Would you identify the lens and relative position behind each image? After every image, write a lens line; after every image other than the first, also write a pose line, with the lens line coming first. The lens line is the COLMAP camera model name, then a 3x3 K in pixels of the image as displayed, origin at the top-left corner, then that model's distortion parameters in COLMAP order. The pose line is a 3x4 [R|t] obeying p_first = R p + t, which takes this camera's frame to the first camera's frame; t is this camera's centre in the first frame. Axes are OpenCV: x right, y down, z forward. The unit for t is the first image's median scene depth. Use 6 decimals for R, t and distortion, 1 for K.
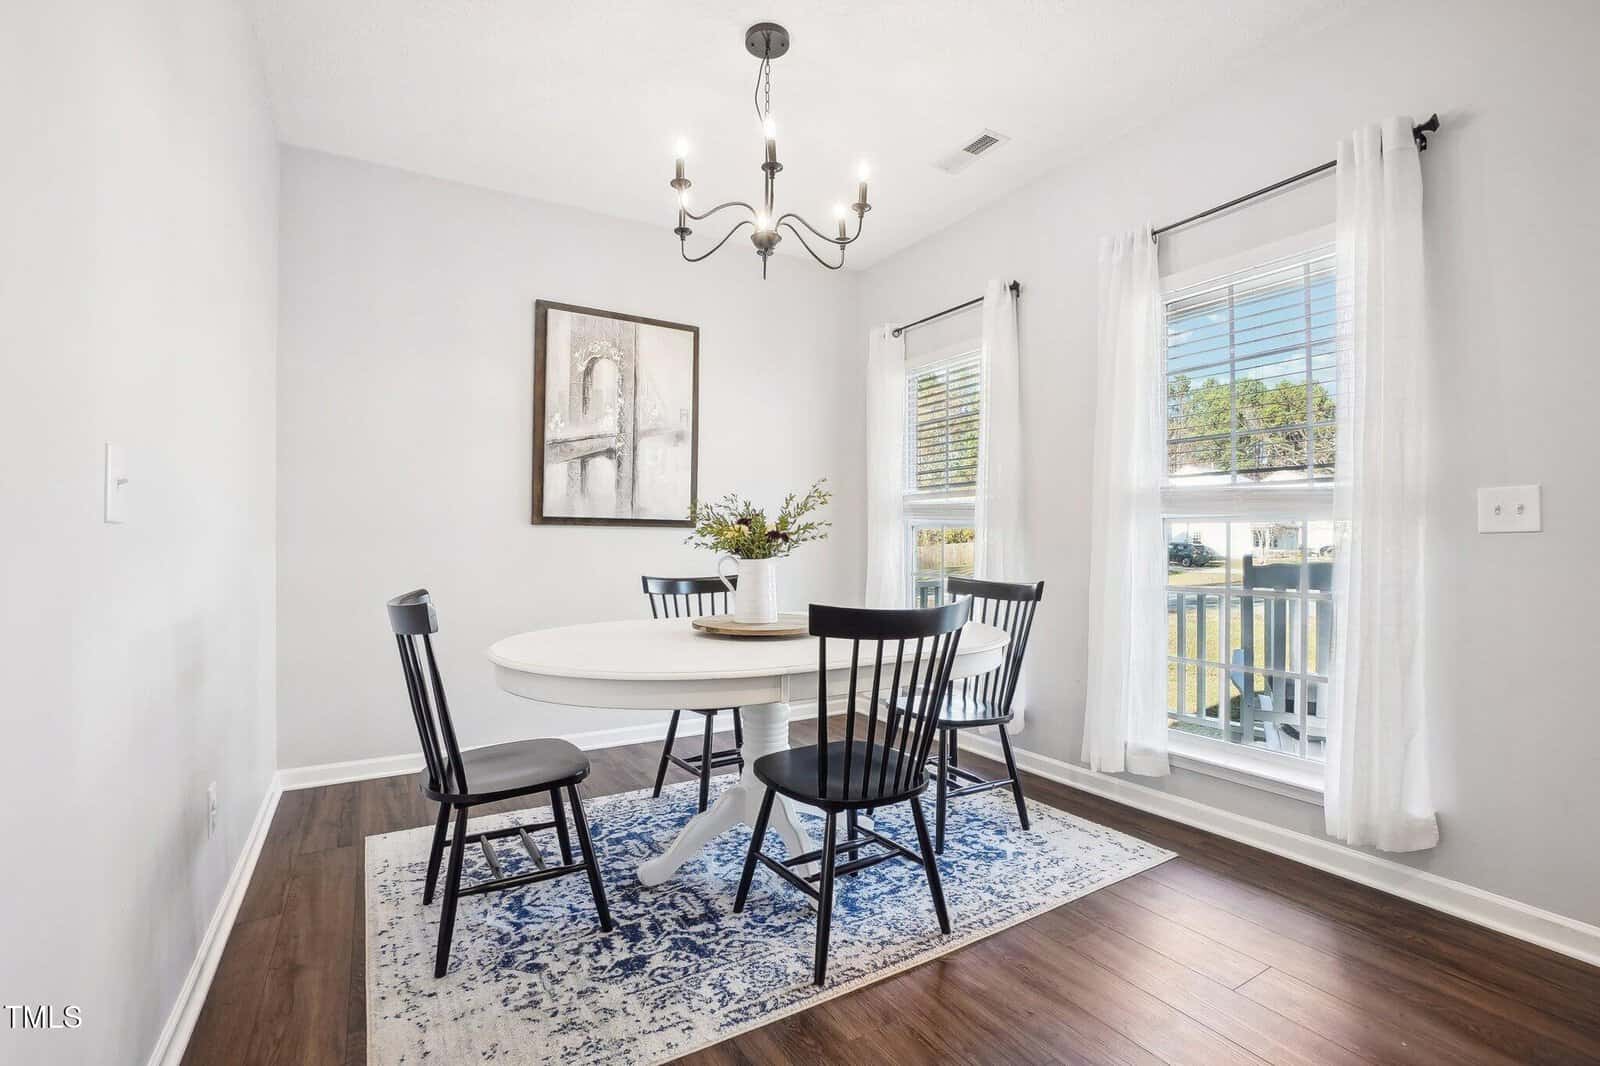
lens RADIAL K [[735.7, 0, 799.8], [0, 735.7, 557.9], [0, 0, 1]] dist [-0.071282, 0.027179]
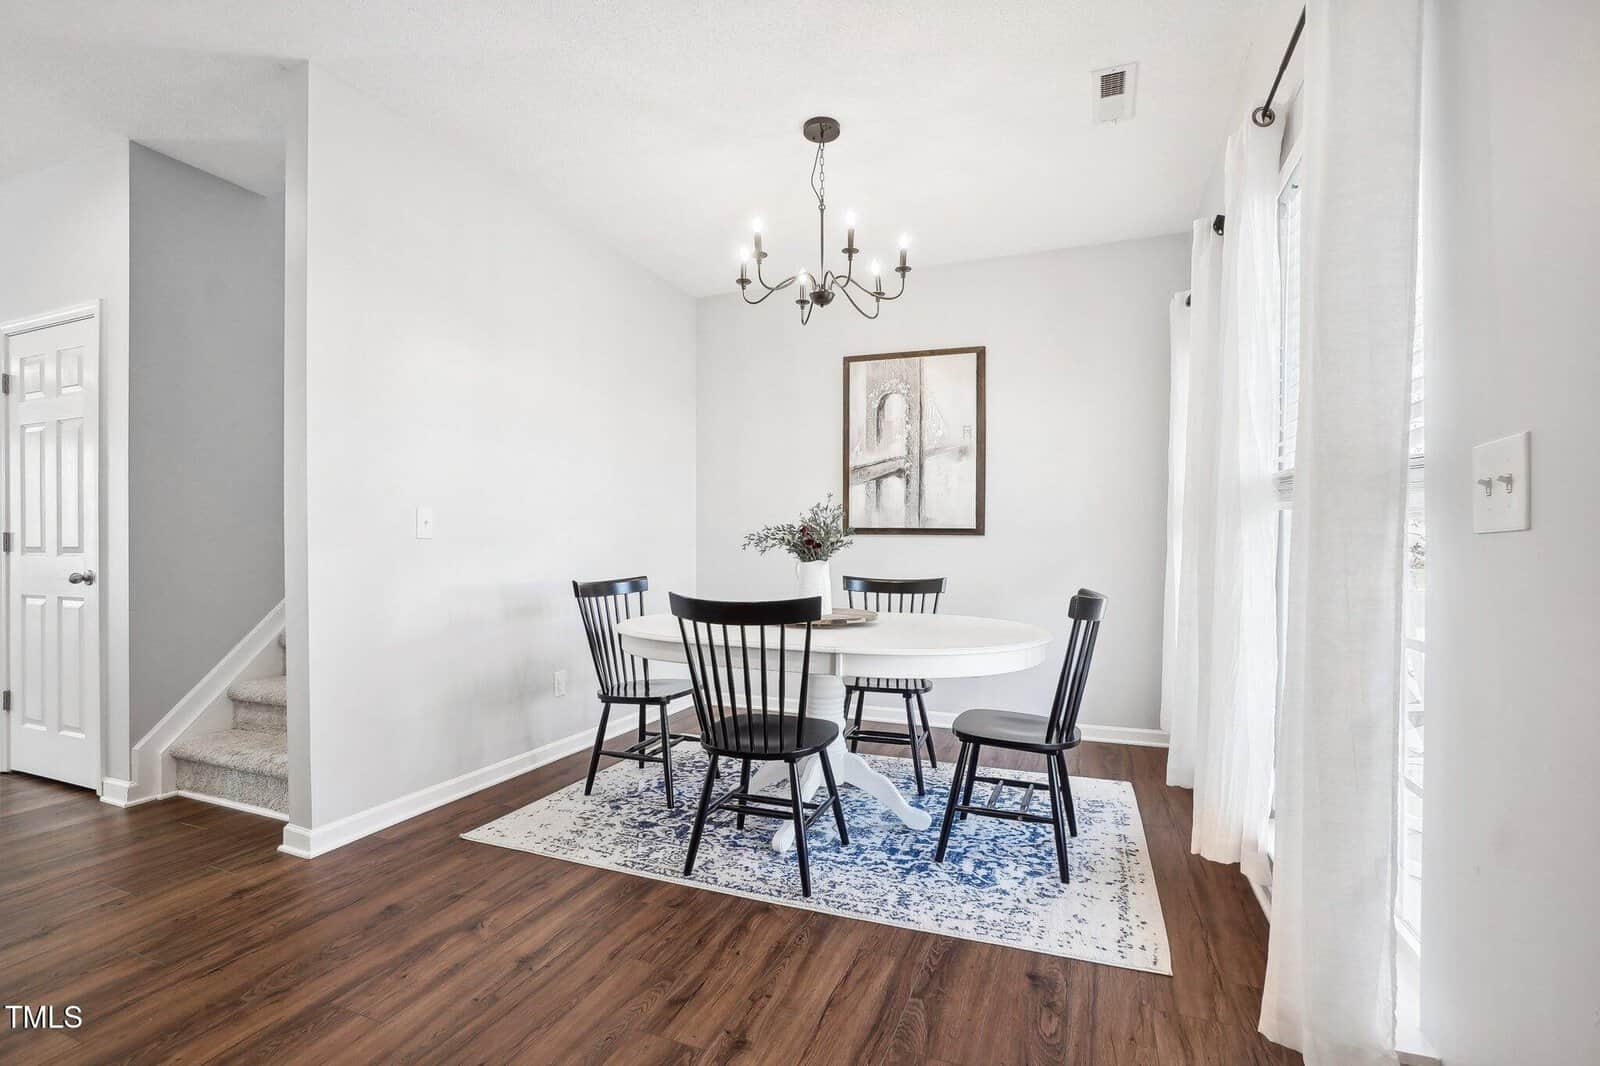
lens RADIAL K [[735.7, 0, 799.8], [0, 735.7, 557.9], [0, 0, 1]] dist [-0.071282, 0.027179]
pose [[0.591253, 0.012184, -0.806394, 0.690090], [-0.022055, 0.999756, -0.001065, -0.001767], [0.806185, 0.018415, 0.591377, 0.199472]]
